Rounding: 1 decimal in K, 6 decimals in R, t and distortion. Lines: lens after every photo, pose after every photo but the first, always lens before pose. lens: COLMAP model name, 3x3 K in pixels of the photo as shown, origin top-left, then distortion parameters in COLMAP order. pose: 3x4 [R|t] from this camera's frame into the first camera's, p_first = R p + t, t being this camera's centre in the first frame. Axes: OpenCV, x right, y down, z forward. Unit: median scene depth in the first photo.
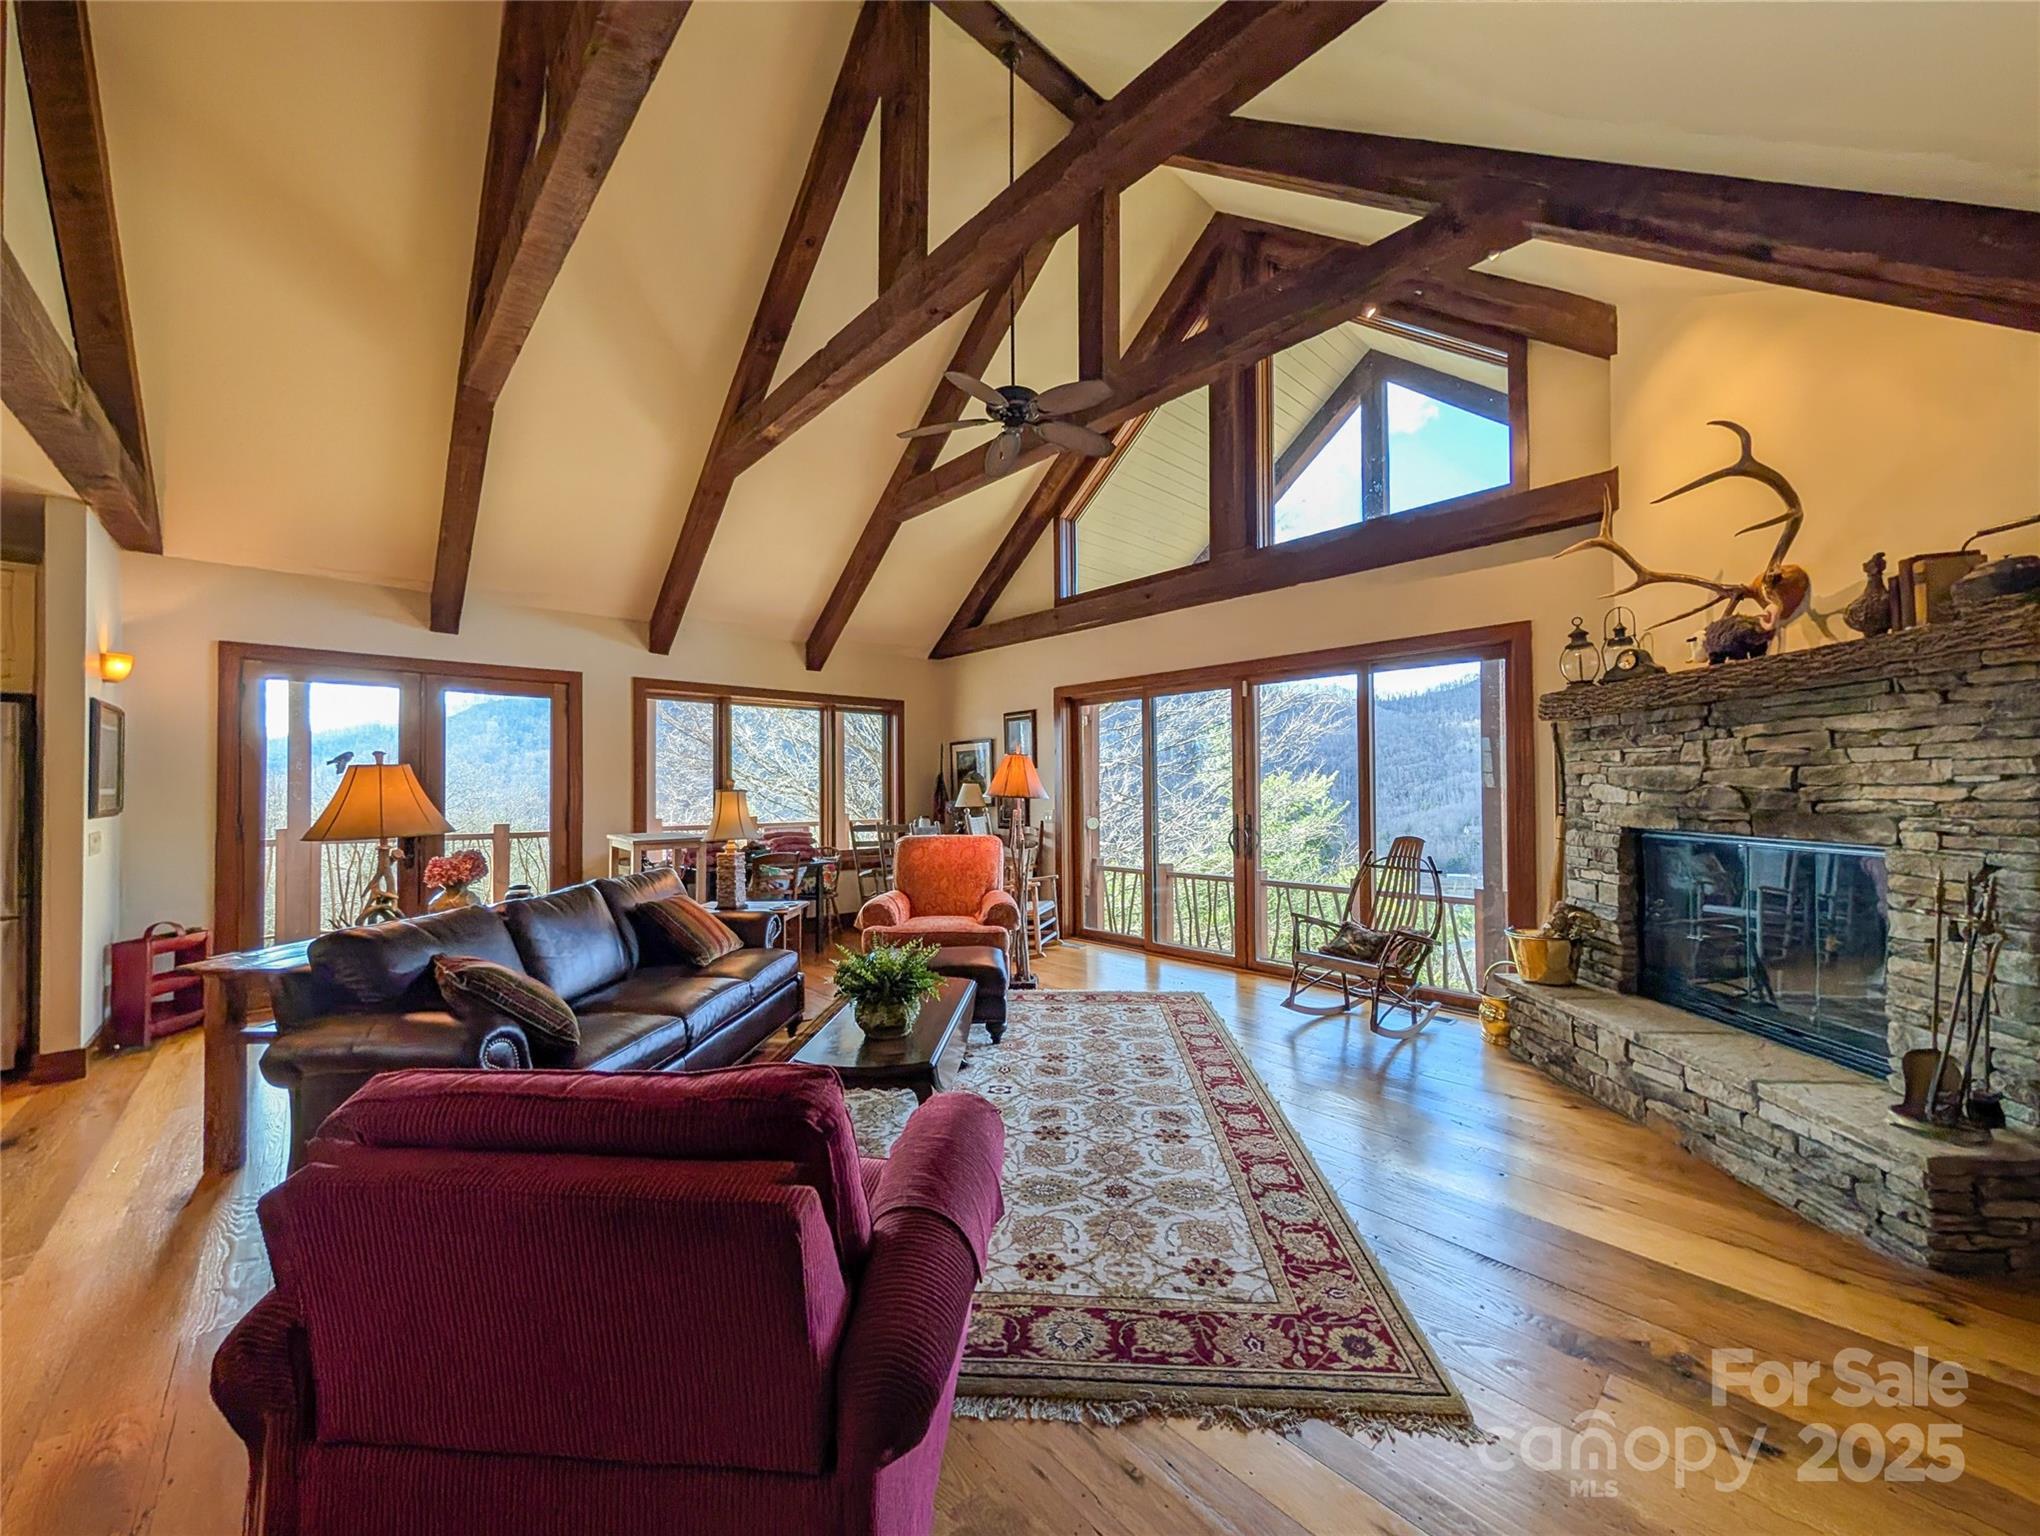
lens RADIAL K [[770.1, 0, 1020.6], [0, 770.1, 774.8], [0, 0, 1]] dist [0.001397, -0.000208]
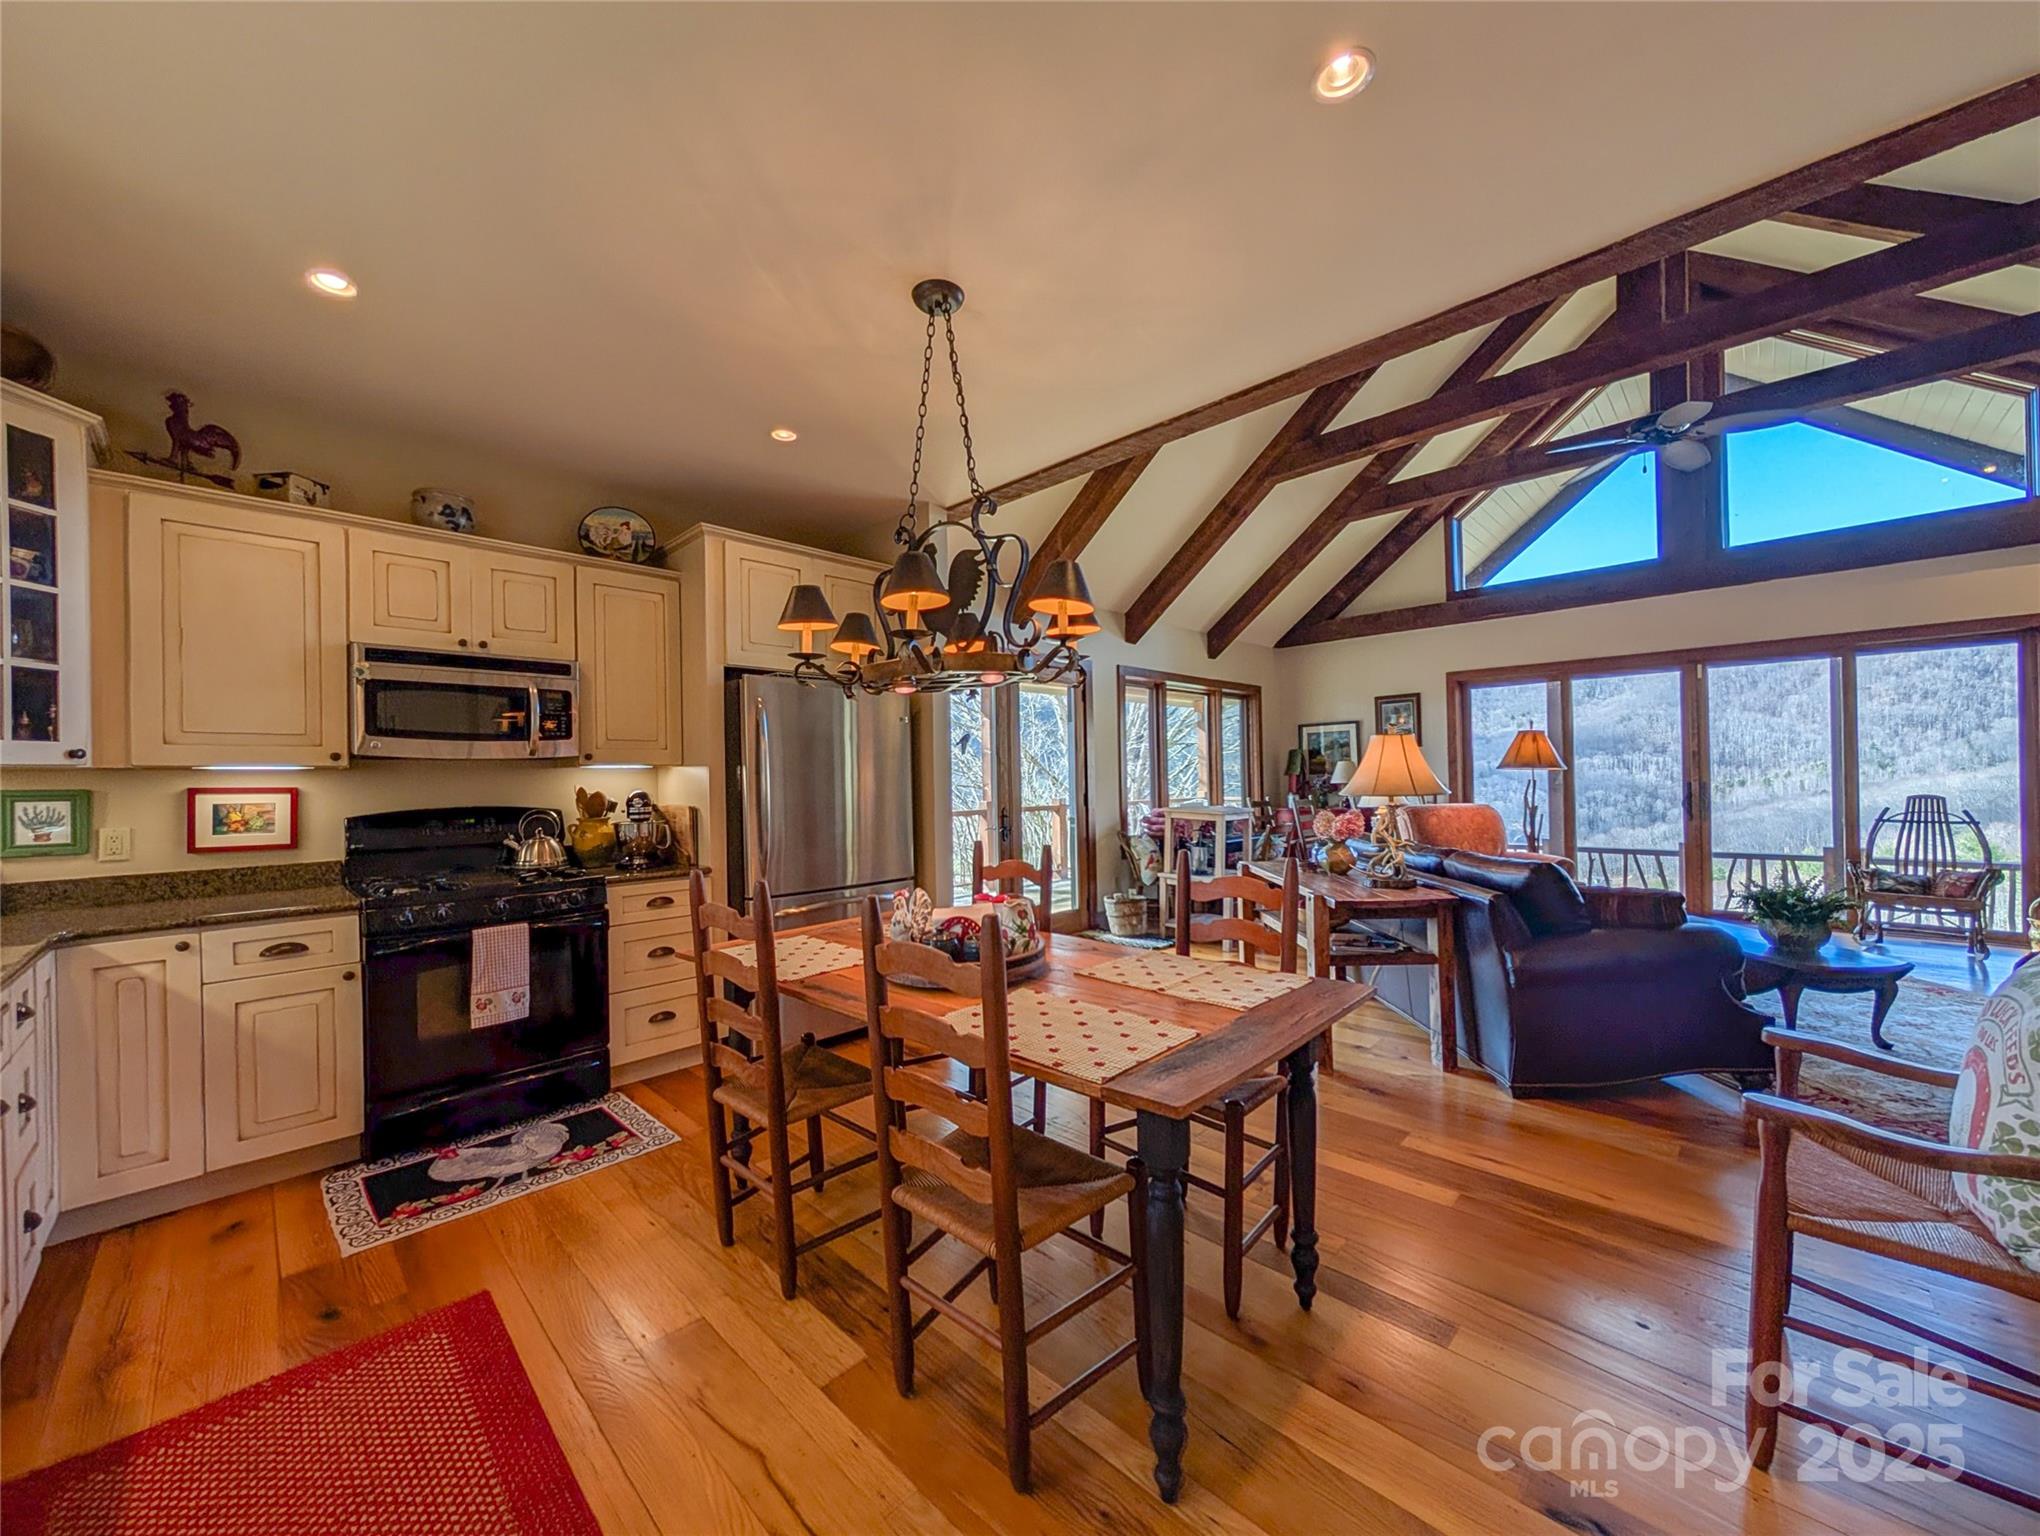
lens RADIAL K [[770.1, 0, 1018.9], [0, 770.1, 775.7], [0, 0, 1]] dist [0.001397, -0.000208]
pose [[0.998694, -0.015371, 0.048733, -1.176083], [0.014713, 0.999796, 0.013832, 0.017720], [-0.048935, -0.013097, 0.998716, -0.136944]]
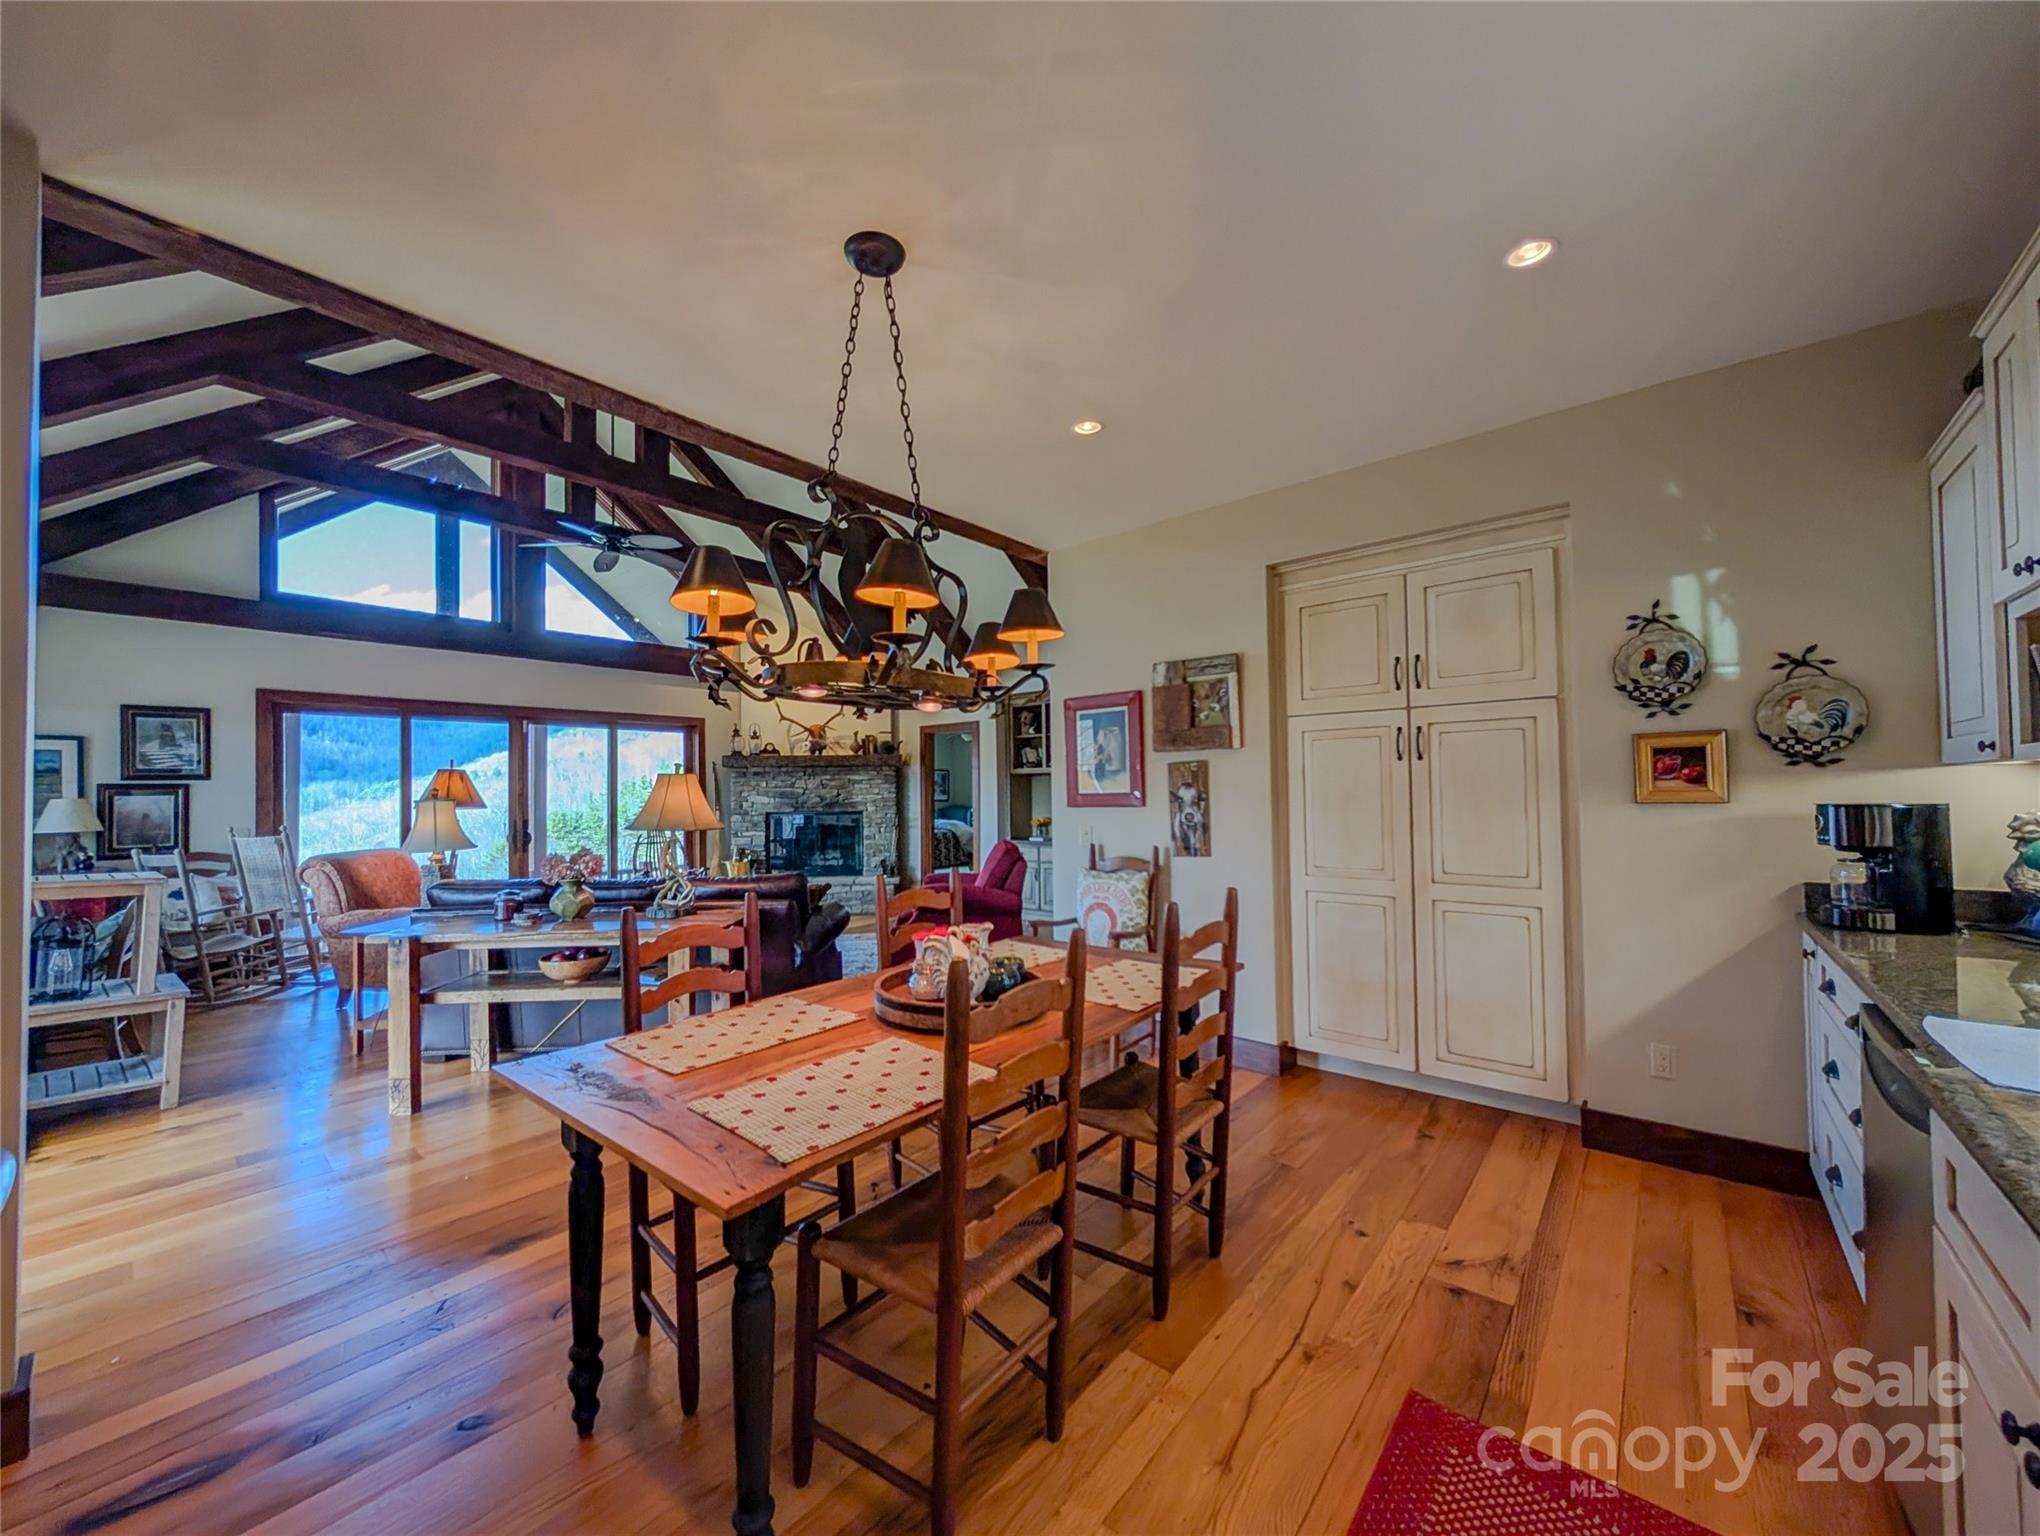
lens RADIAL K [[770.1, 0, 1020.7], [0, 770.1, 774.7], [0, 0, 1]] dist [0.001397, -0.000208]
pose [[-0.120999, 0.030394, 0.992187, -1.751121], [-0.000443, 0.999529, -0.030673, 0.020297], [-0.992652, -0.004151, -0.120929, 0.460029]]
